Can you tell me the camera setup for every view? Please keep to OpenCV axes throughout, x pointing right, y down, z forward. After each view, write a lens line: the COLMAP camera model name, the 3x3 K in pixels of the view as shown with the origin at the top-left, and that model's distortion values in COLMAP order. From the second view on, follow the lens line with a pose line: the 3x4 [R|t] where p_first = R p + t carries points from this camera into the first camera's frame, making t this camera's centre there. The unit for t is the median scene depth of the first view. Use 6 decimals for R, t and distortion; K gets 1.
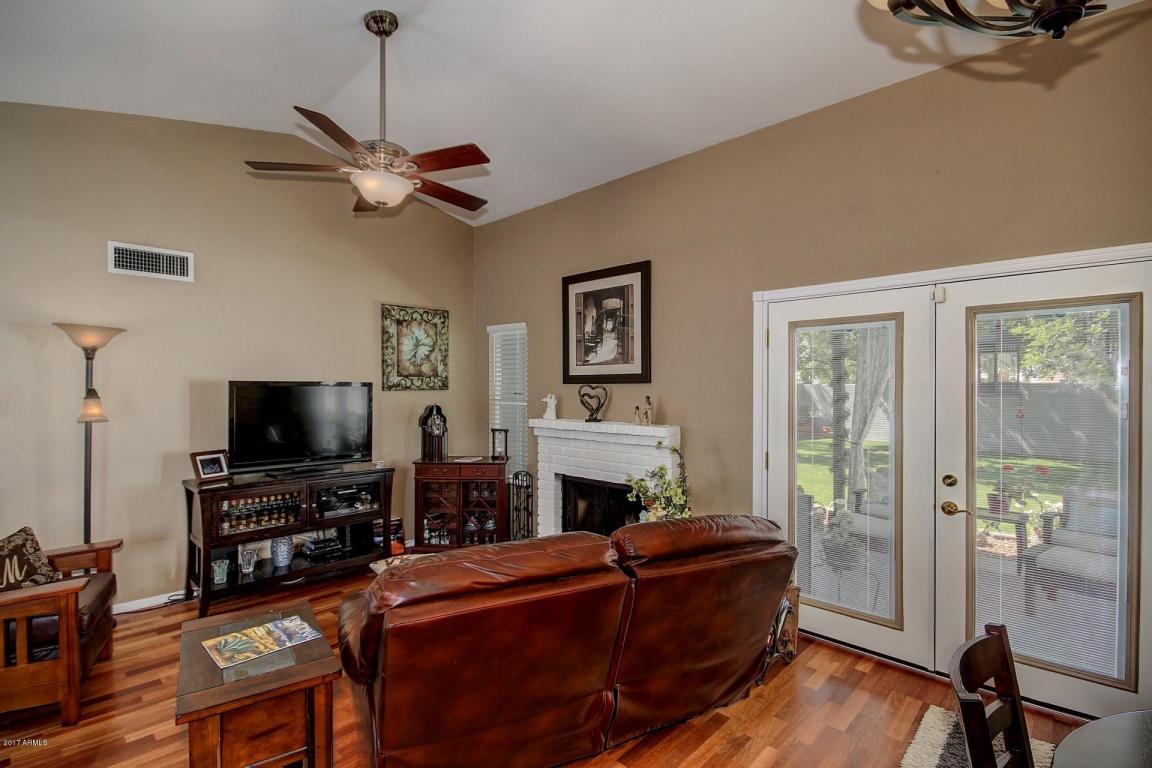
lens RADIAL K [[538.6, 0, 579.9], [0, 538.6, 391.7], [0, 0, 1]] dist [-0.000886, -0.000313]
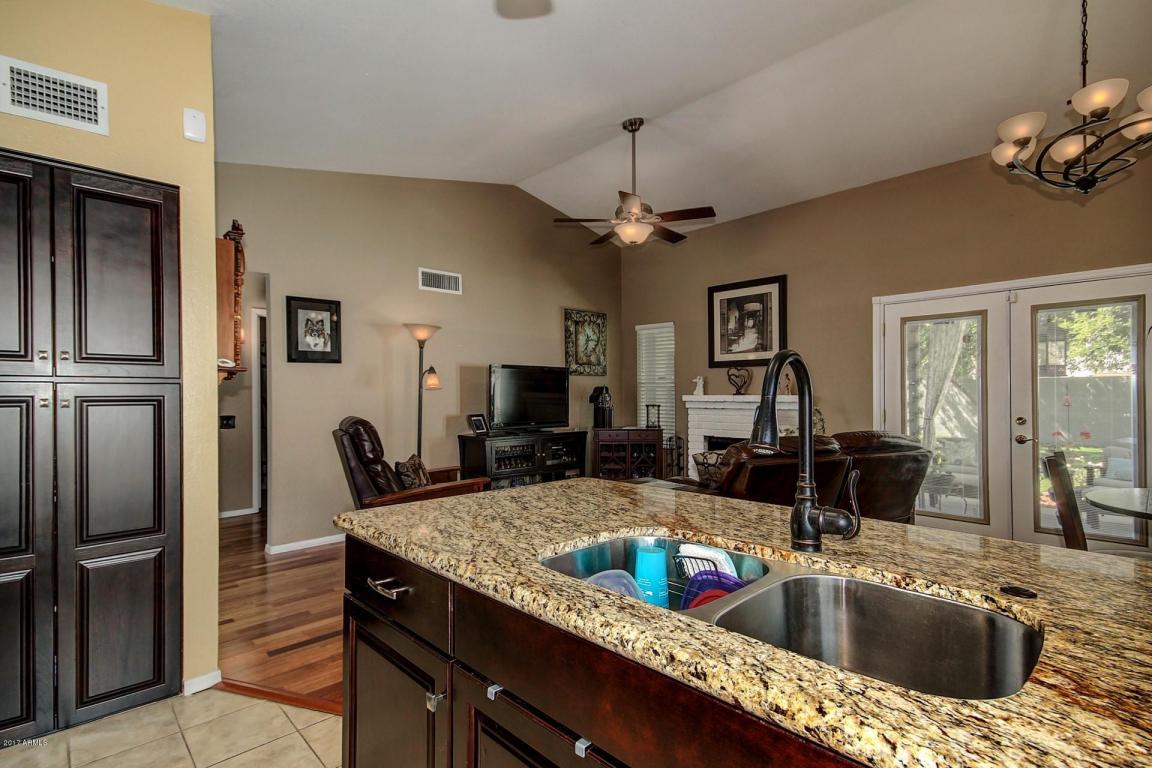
lens RADIAL K [[552.3, 0, 580.9], [0, 552.3, 392.7], [0, 0, 1]] dist [0.002261, 0.001660]
pose [[0.999462, -0.006475, -0.032155, -0.320032], [0.006126, 0.999921, -0.010941, 0.062066], [0.032223, 0.010738, 0.999423, -0.381461]]
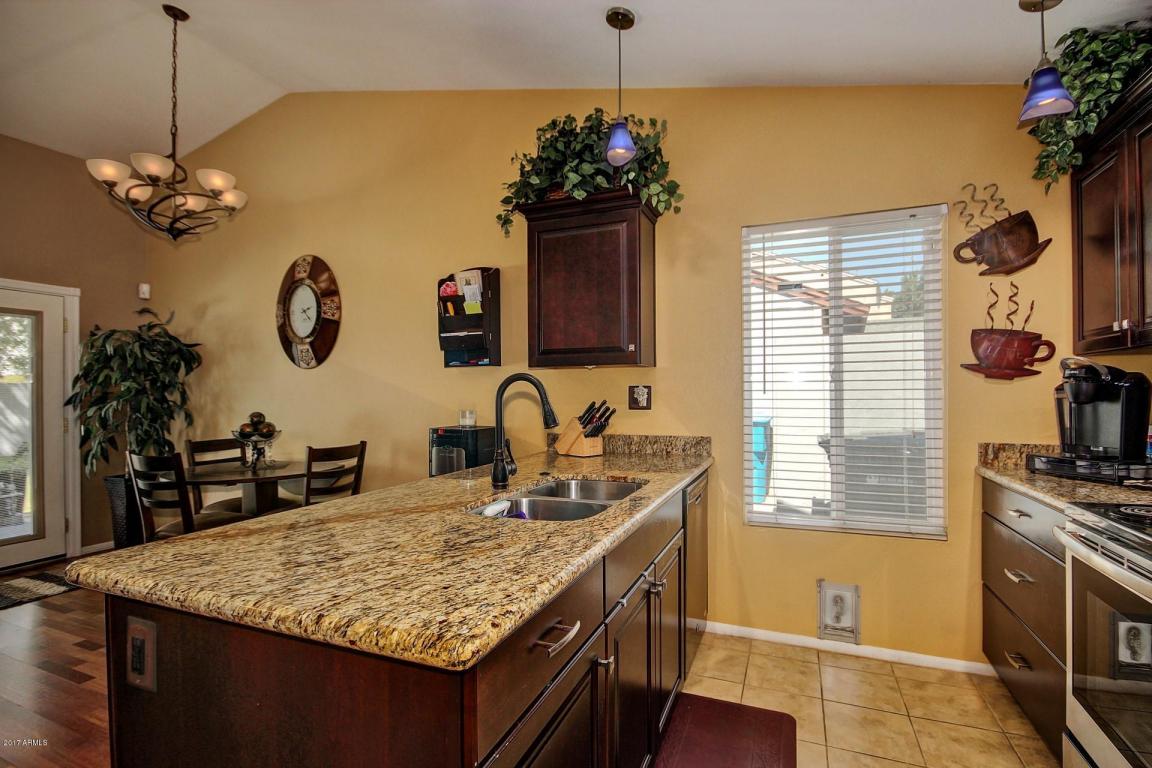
lens RADIAL K [[538.6, 0, 577.8], [0, 538.6, 390.5], [0, 0, 1]] dist [-0.000886, -0.000313]
pose [[-0.370756, 0.007814, 0.928698, -0.660388], [0.011792, 0.999924, -0.003706, 0.056778], [-0.928656, 0.009577, -0.370819, -0.002537]]
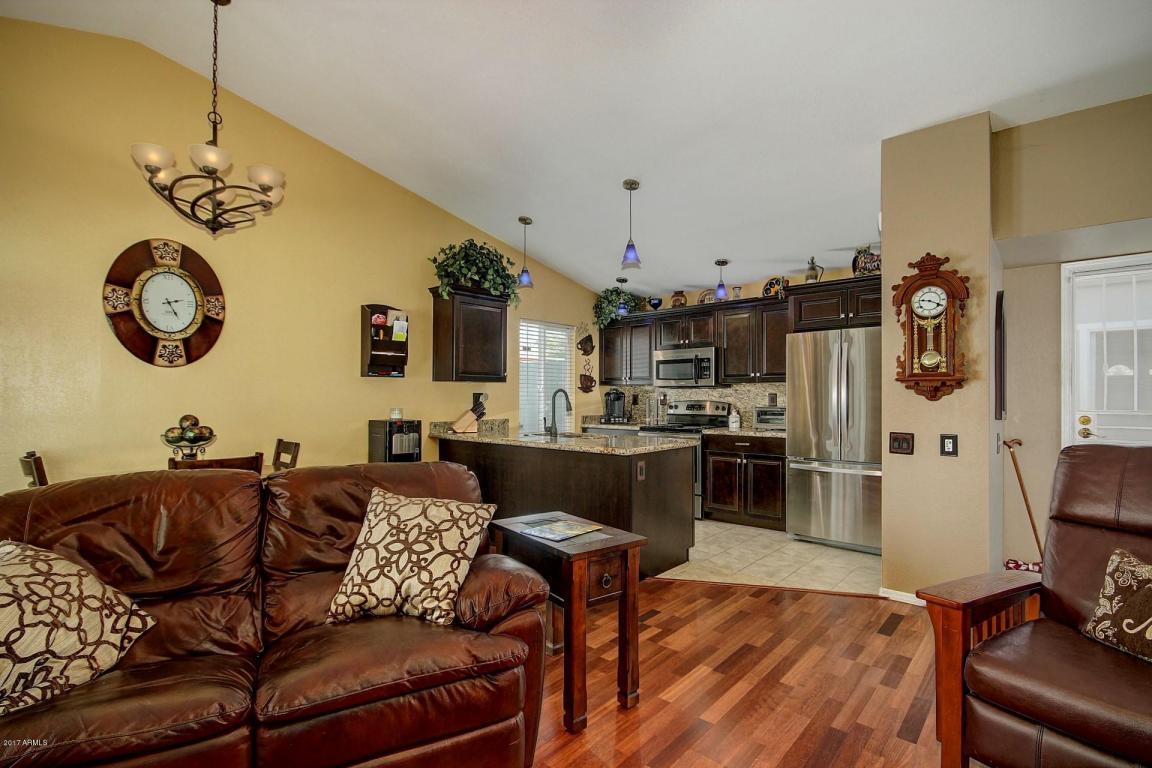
lens RADIAL K [[538.6, 0, 594.6], [0, 538.6, 390.2], [0, 0, 1]] dist [-0.000886, -0.000313]
pose [[-0.998514, -0.003407, -0.054392, -0.251074], [-0.003110, 0.999980, -0.005556, 0.049522], [0.054410, -0.005378, -0.998504, 0.937412]]
